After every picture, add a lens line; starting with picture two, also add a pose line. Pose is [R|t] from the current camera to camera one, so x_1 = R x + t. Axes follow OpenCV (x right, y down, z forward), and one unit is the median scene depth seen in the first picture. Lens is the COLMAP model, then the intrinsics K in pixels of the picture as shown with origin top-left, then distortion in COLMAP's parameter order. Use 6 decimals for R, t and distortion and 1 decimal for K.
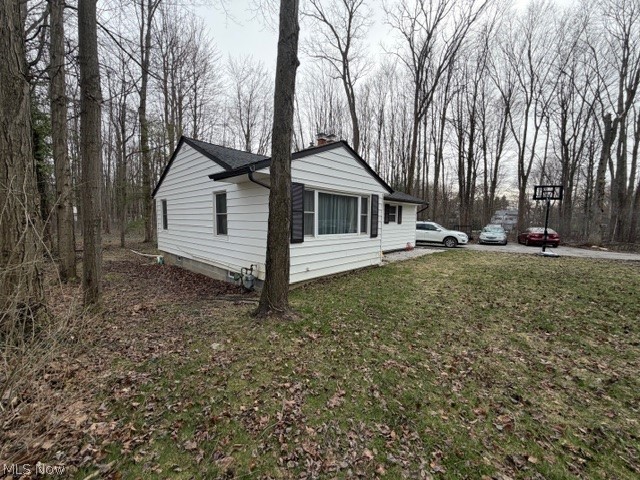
lens RADIAL K [[252.7, 0, 317.2], [0, 252.7, 240.1], [0, 0, 1]] dist [-0.003255, -0.000112]
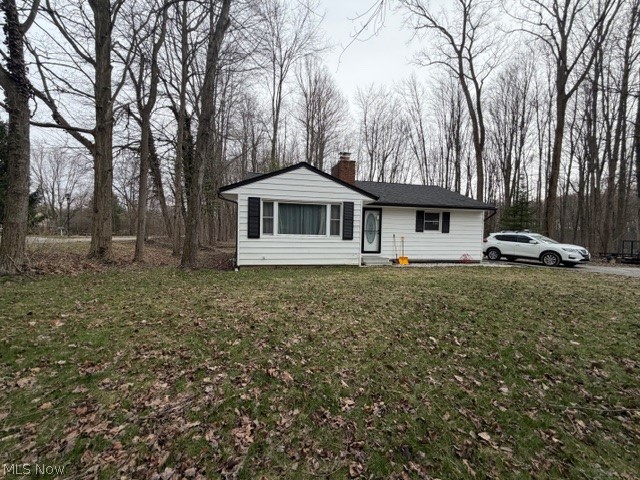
lens RADIAL K [[252.7, 0, 317.2], [0, 252.7, 240.1], [0, 0, 1]] dist [-0.003255, -0.000112]
pose [[0.832549, 0.026483, -0.553318, 0.759024], [-0.056478, 0.997710, -0.037227, 0.042084], [0.551065, 0.062243, 0.832138, -0.015738]]
